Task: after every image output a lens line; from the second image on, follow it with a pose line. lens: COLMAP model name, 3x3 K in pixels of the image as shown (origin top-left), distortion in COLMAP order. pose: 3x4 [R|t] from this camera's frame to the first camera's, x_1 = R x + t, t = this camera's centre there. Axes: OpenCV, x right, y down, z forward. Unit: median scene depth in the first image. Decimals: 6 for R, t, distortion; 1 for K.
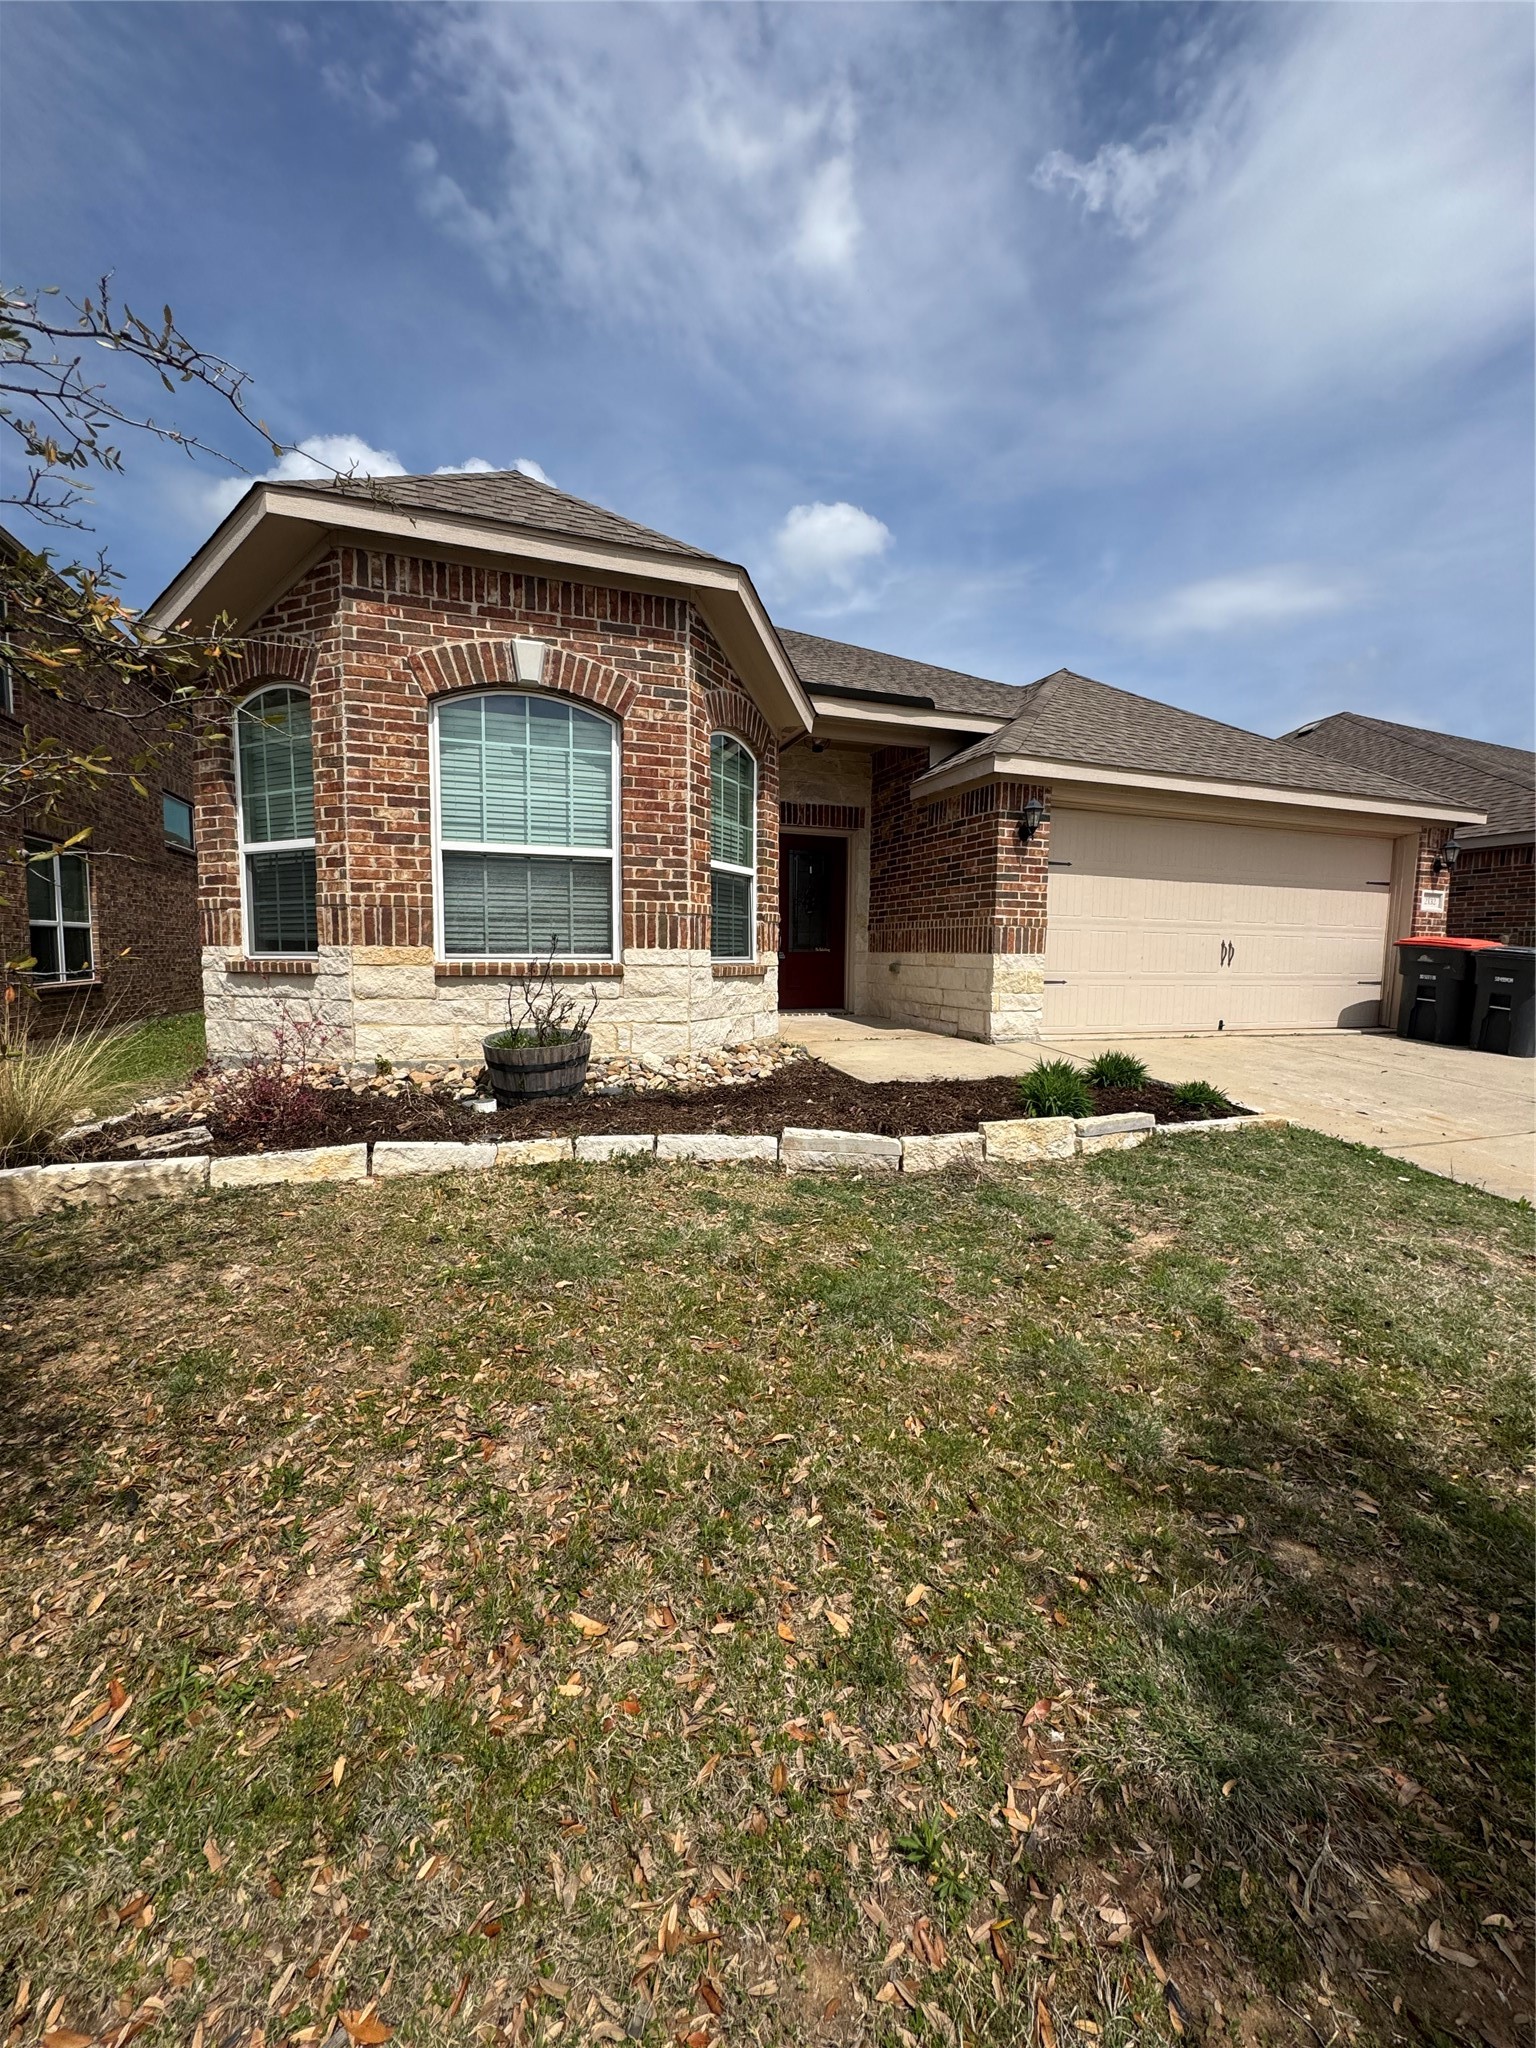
lens RADIAL K [[811.4, 0, 768.0], [0, 811.4, 1024.0], [0, 0, 1]] dist [-0.000262, 0.000303]
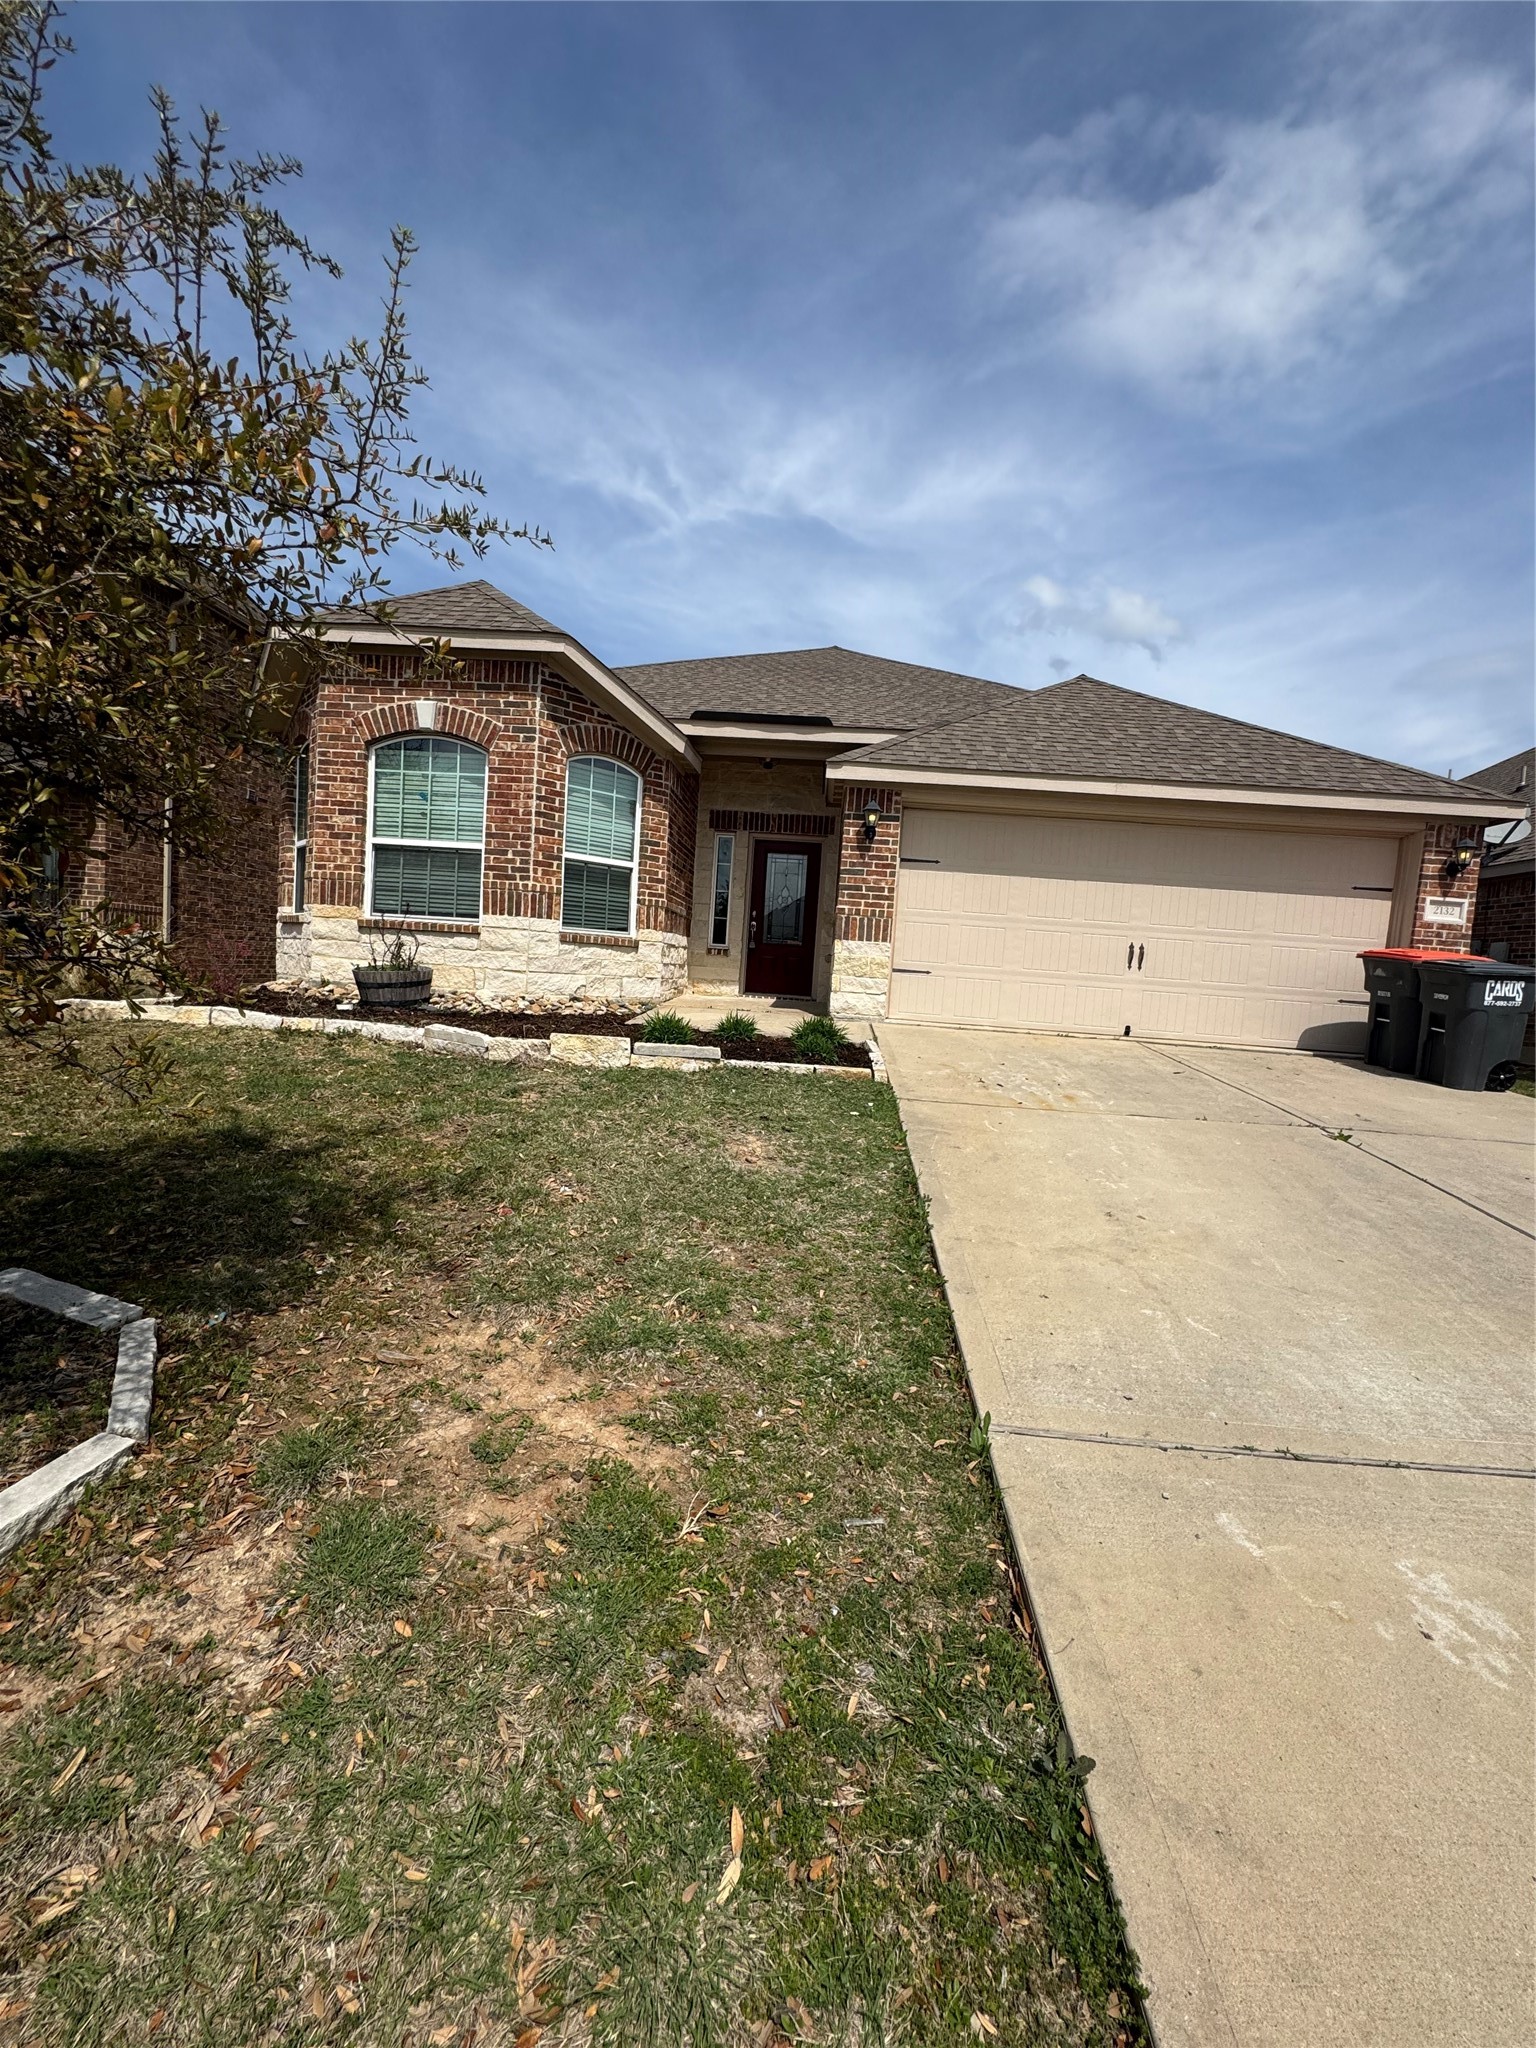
lens RADIAL K [[811.4, 0, 768.0], [0, 811.4, 1024.0], [0, 0, 1]] dist [-0.000262, 0.000303]
pose [[0.918895, 0.077108, -0.386893, 0.821695], [-0.089564, 0.995879, -0.014239, 0.069391], [0.384201, 0.047736, 0.922015, -0.081158]]
